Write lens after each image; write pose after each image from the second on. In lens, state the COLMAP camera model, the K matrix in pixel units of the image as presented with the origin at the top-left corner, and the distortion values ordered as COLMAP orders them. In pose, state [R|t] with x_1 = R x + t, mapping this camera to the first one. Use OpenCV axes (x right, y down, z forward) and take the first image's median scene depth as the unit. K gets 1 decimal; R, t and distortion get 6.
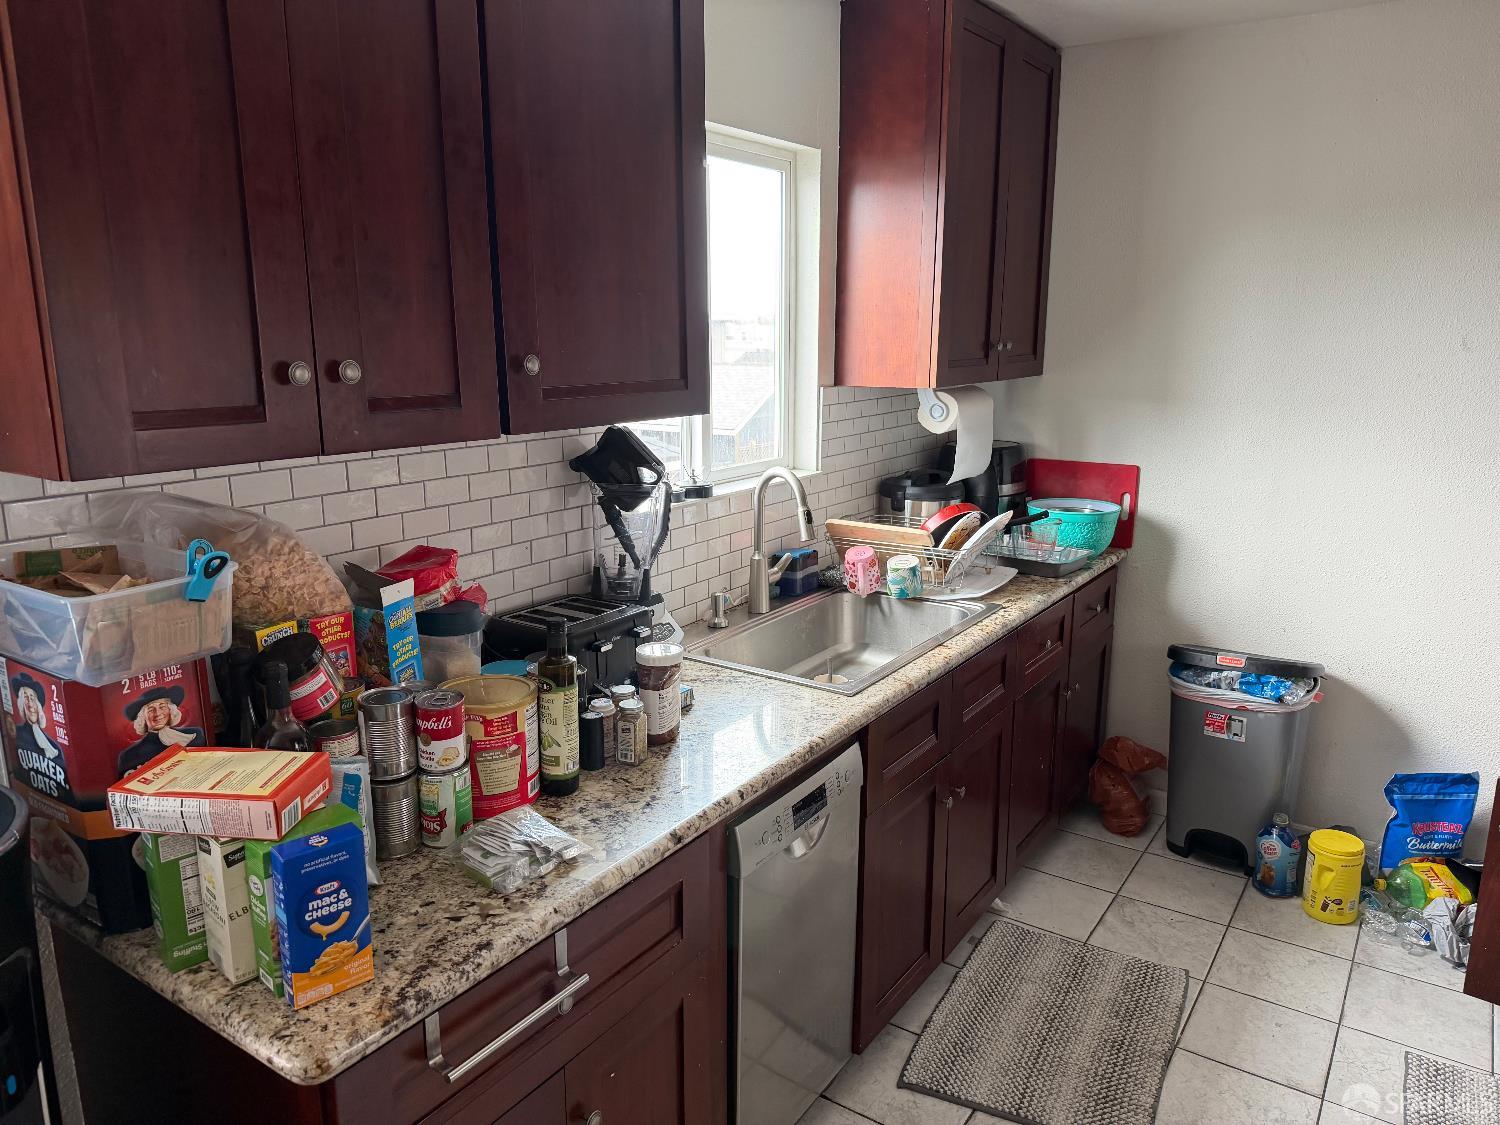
lens RADIAL K [[1054.0, 0, 747.6], [0, 1054.0, 563.0], [0, 0, 1]] dist [0.057672, -0.072390]
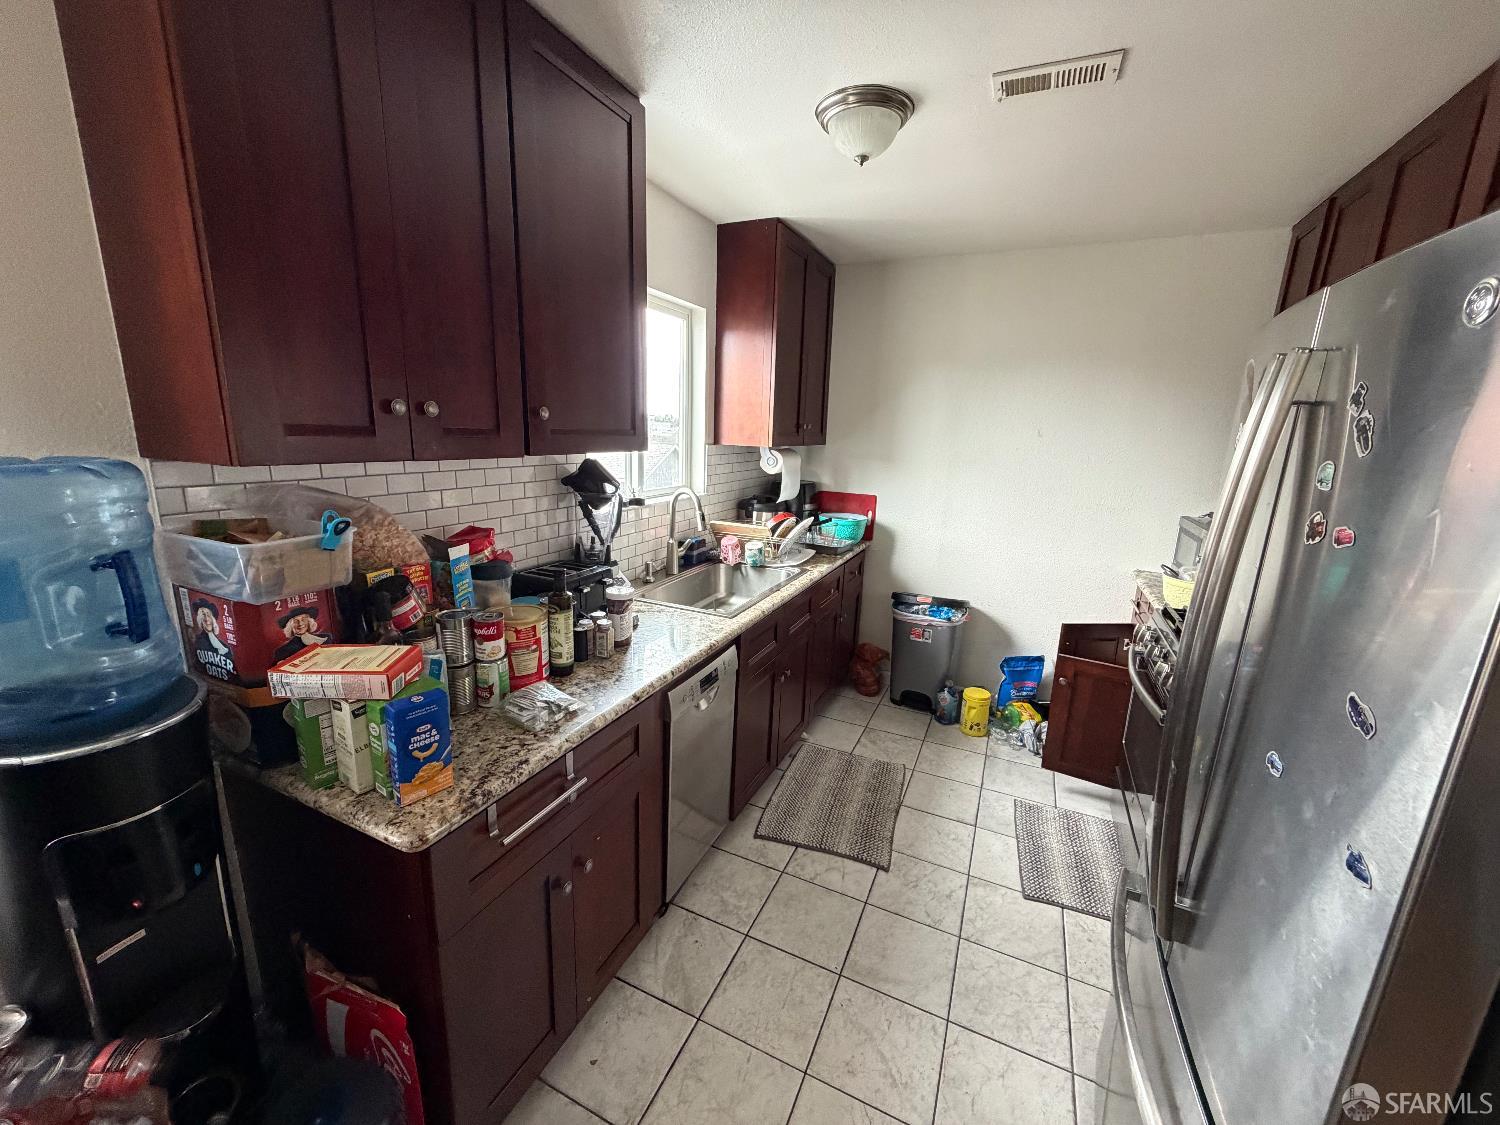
lens RADIAL K [[596.9, 0, 750.0], [0, 596.9, 562.5], [0, 0, 1]] dist [-0.000744, 0.000375]
pose [[0.985871, -0.001349, 0.167503, -0.031189], [0.000201, 0.999976, 0.006869, 0.025230], [-0.167509, -0.006738, 0.985848, 0.022579]]
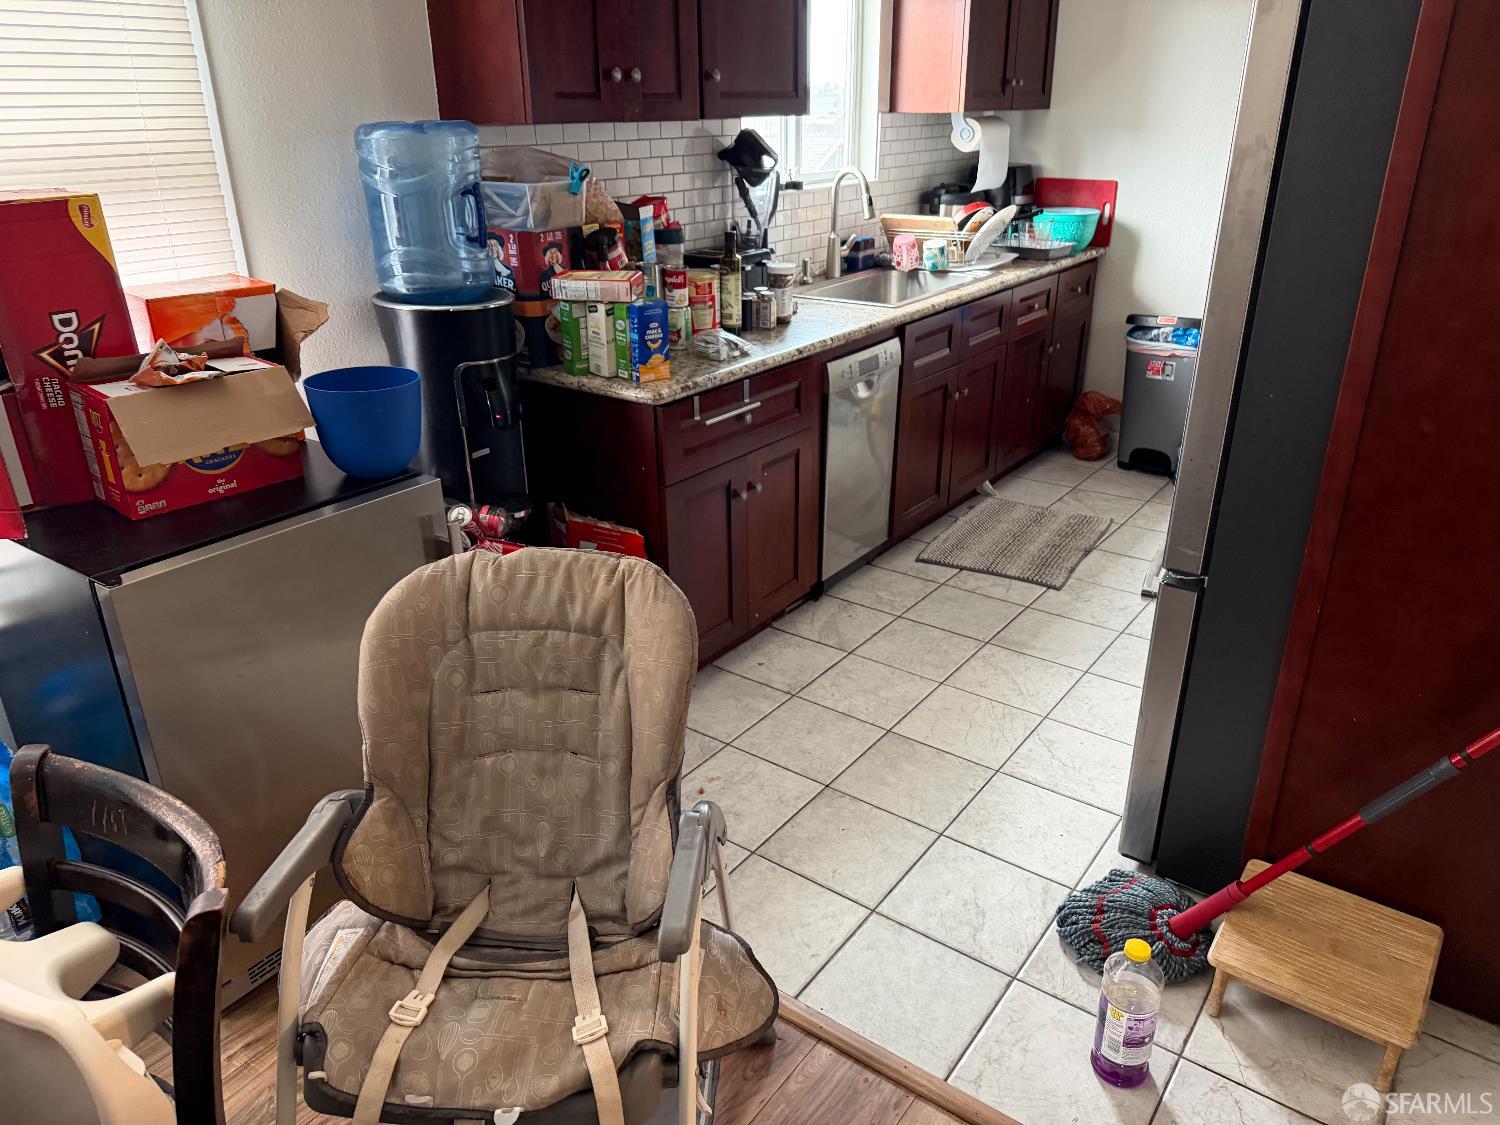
lens RADIAL K [[1054.0, 0, 750.4], [0, 1054.0, 560.2], [0, 0, 1]] dist [0.057672, -0.072390]
pose [[0.999432, 0.010200, -0.032120, -0.059619], [-0.003924, 0.981833, 0.189709, 0.175877], [0.033471, -0.189475, 0.981315, -0.577317]]
